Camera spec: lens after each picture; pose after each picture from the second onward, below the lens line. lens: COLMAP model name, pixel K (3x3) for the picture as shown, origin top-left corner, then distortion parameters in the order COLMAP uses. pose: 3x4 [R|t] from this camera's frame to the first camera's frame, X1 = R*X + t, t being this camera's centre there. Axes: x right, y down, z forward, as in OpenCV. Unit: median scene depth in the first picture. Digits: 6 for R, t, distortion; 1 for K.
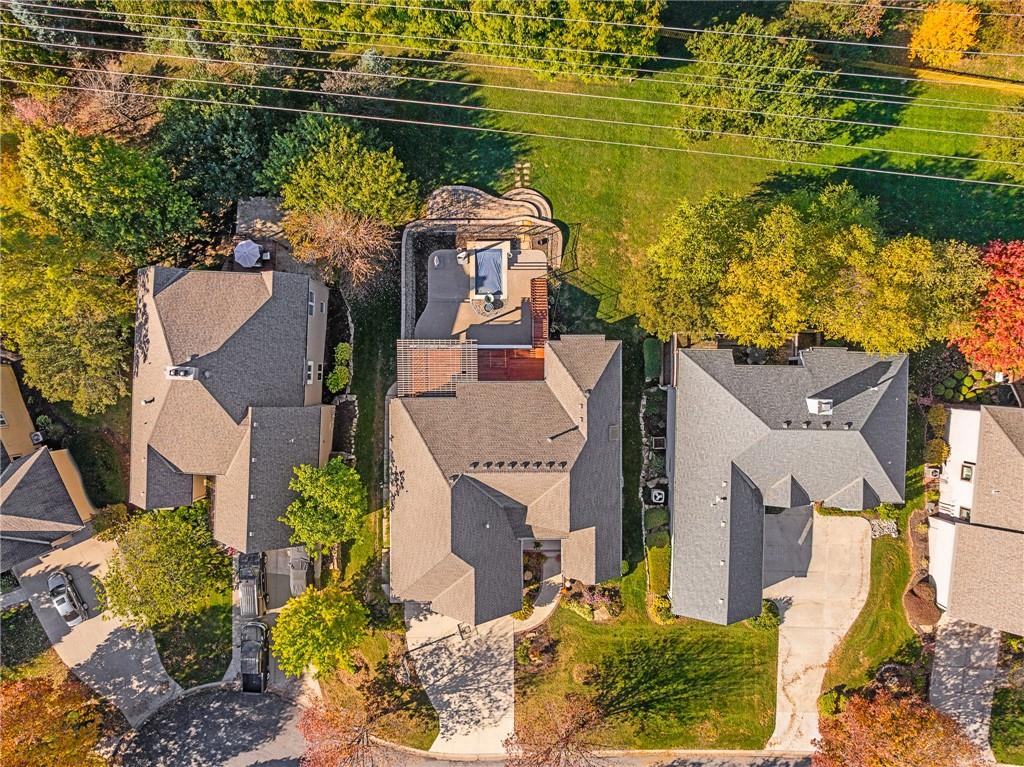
lens RADIAL K [[723.9, 0, 515.1], [0, 723.9, 378.7], [0, 0, 1]] dist [-0.041537, 0.006464]
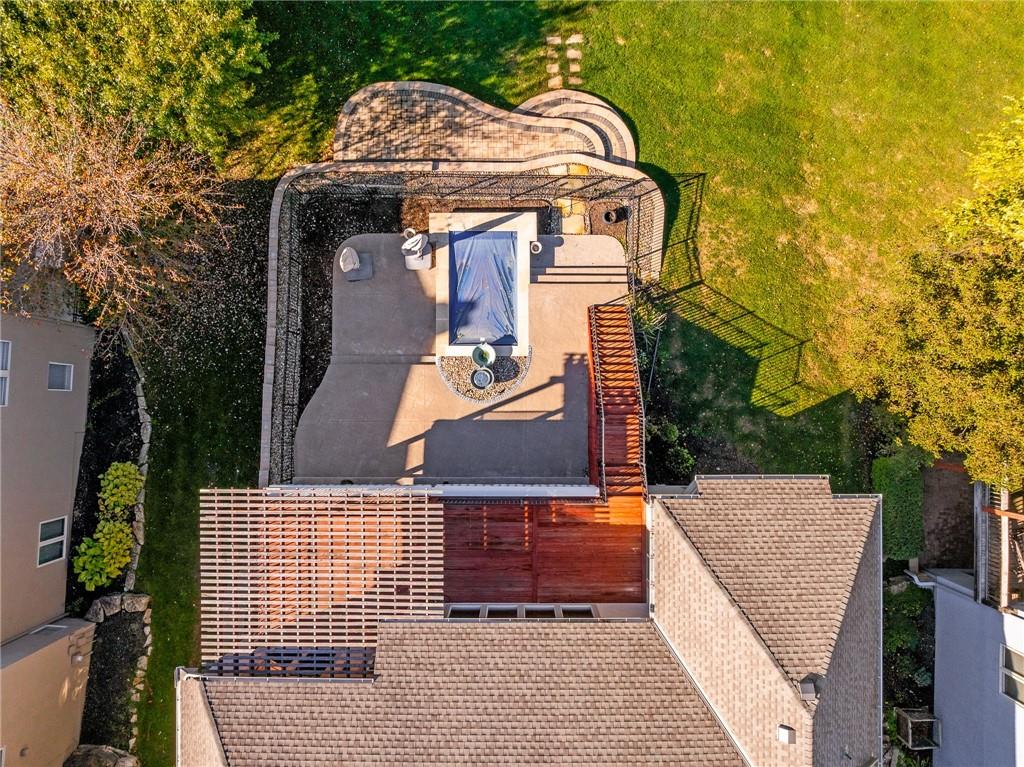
lens RADIAL K [[723.9, 0, 515.1], [0, 723.9, 378.7], [0, 0, 1]] dist [-0.041537, 0.006464]
pose [[0.999986, 0.003737, -0.003808, -0.016925], [-0.003886, 0.999194, -0.039943, -0.081411], [0.003656, 0.039957, 0.999195, 0.598468]]
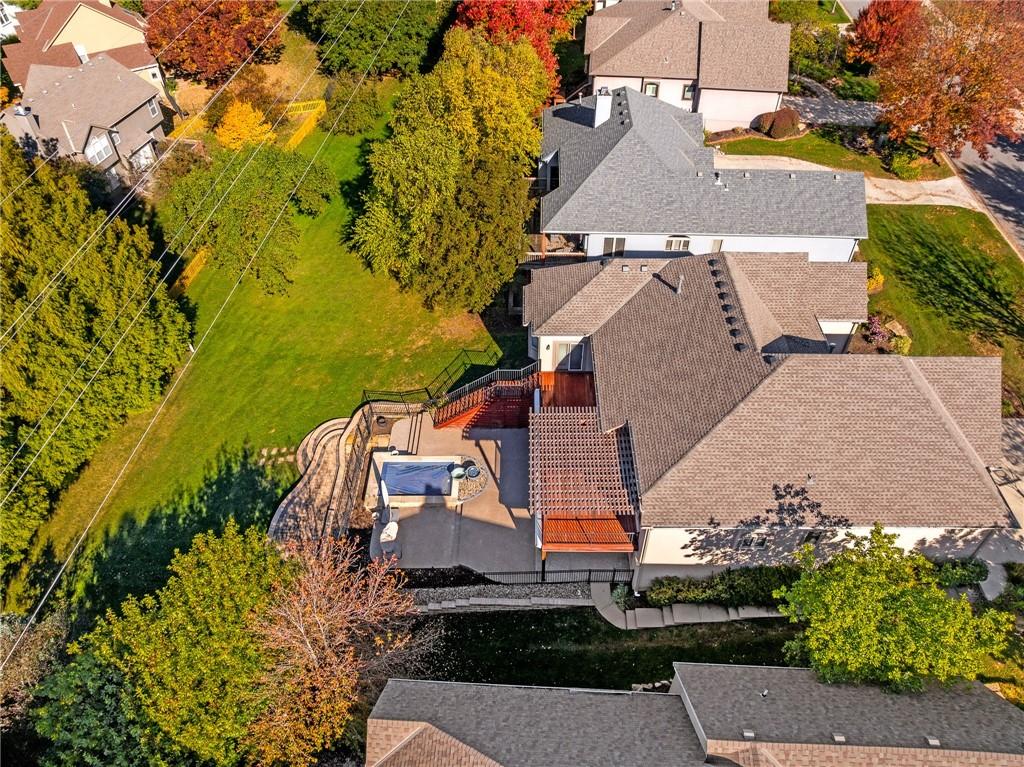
lens RADIAL K [[723.9, 0, 515.1], [0, 723.9, 378.7], [0, 0, 1]] dist [-0.041537, 0.006464]
pose [[0.015067, -0.704240, 0.709802, -0.420391], [0.999640, -0.005150, -0.026329, -0.044356], [0.022197, 0.709943, 0.703909, 0.490523]]
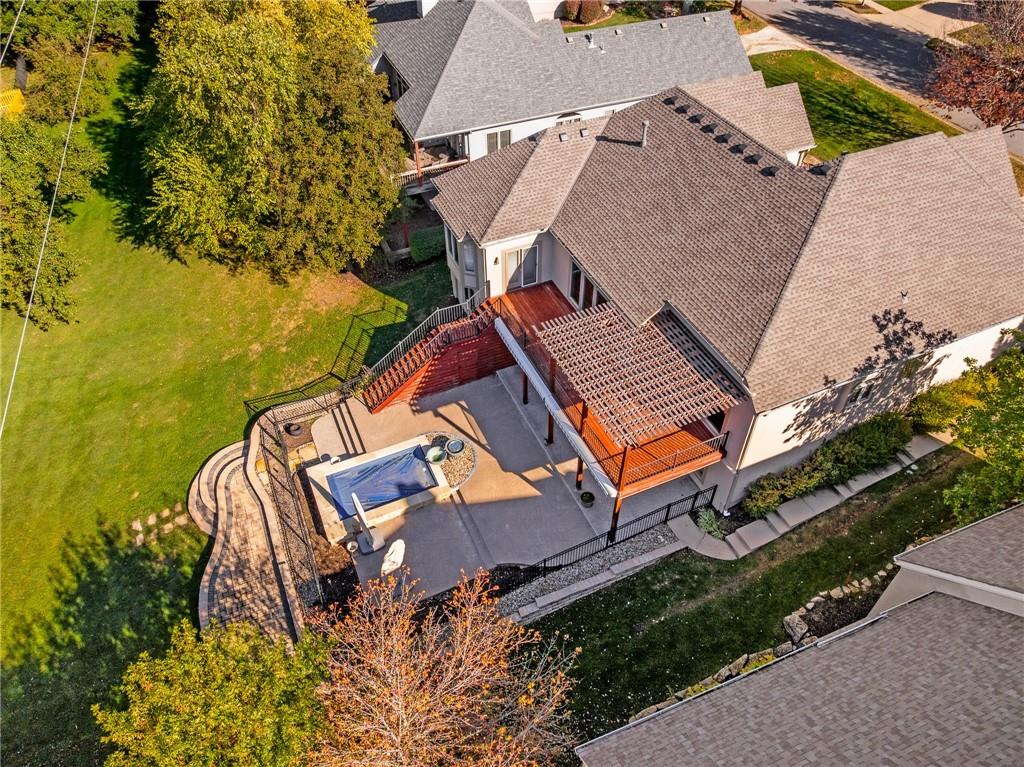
lens RADIAL K [[729.3, 0, 520.9], [0, 729.3, 380.8], [0, 0, 1]] dist [-0.050486, 0.002042]
pose [[-0.407556, -0.650694, 0.640700, -0.324438], [0.913091, -0.300186, 0.275958, -0.174612], [0.012765, 0.697485, 0.716485, 0.622126]]
